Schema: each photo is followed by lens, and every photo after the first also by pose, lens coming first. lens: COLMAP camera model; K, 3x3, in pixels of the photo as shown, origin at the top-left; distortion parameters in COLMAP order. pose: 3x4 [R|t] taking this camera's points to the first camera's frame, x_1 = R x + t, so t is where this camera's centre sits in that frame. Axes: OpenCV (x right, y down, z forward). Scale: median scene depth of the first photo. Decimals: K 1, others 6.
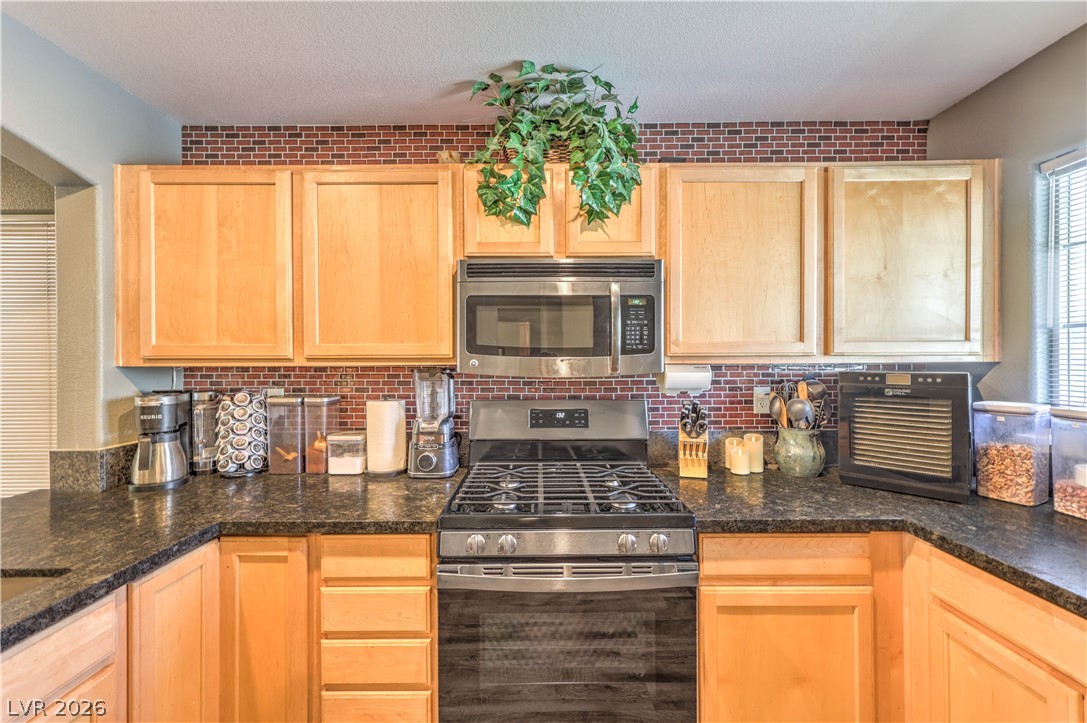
lens RADIAL K [[437.9, 0, 541.6], [0, 437.9, 360.7], [0, 0, 1]] dist [0.006702, 0.000645]
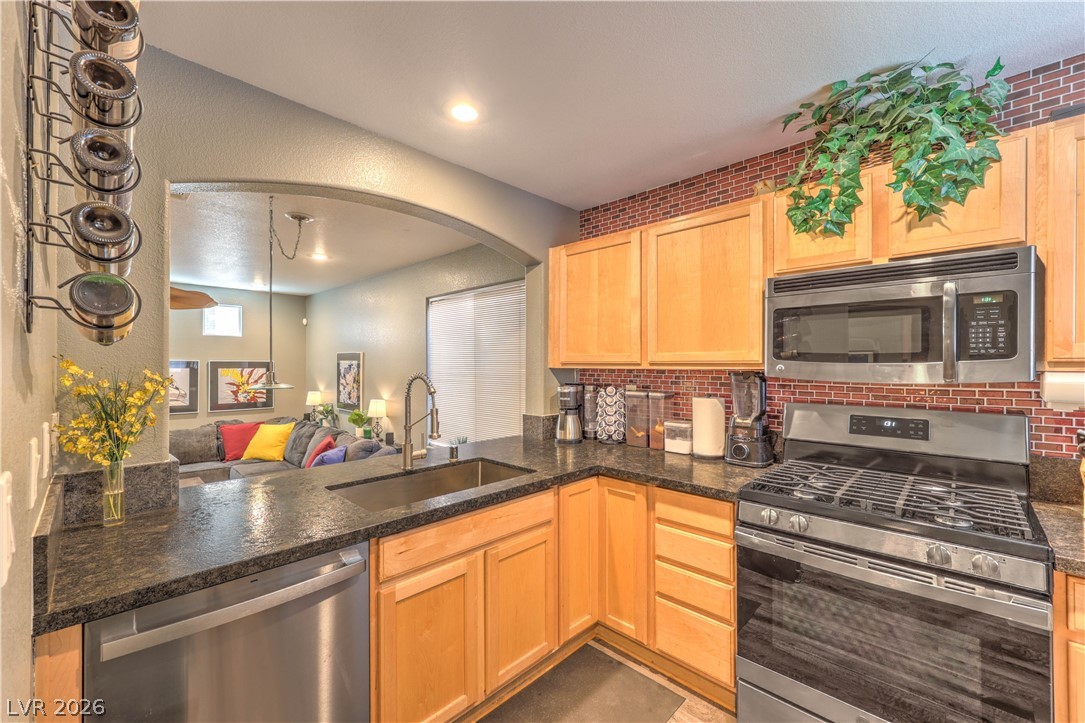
lens RADIAL K [[437.1, 0, 542.4], [0, 437.1, 363.5], [0, 0, 1]] dist [0.006702, 0.000645]
pose [[0.724354, 0.002658, -0.689423, 0.175501], [-0.005370, 0.999984, -0.001787, -0.000468], [0.689408, 0.004997, 0.724356, -0.237901]]
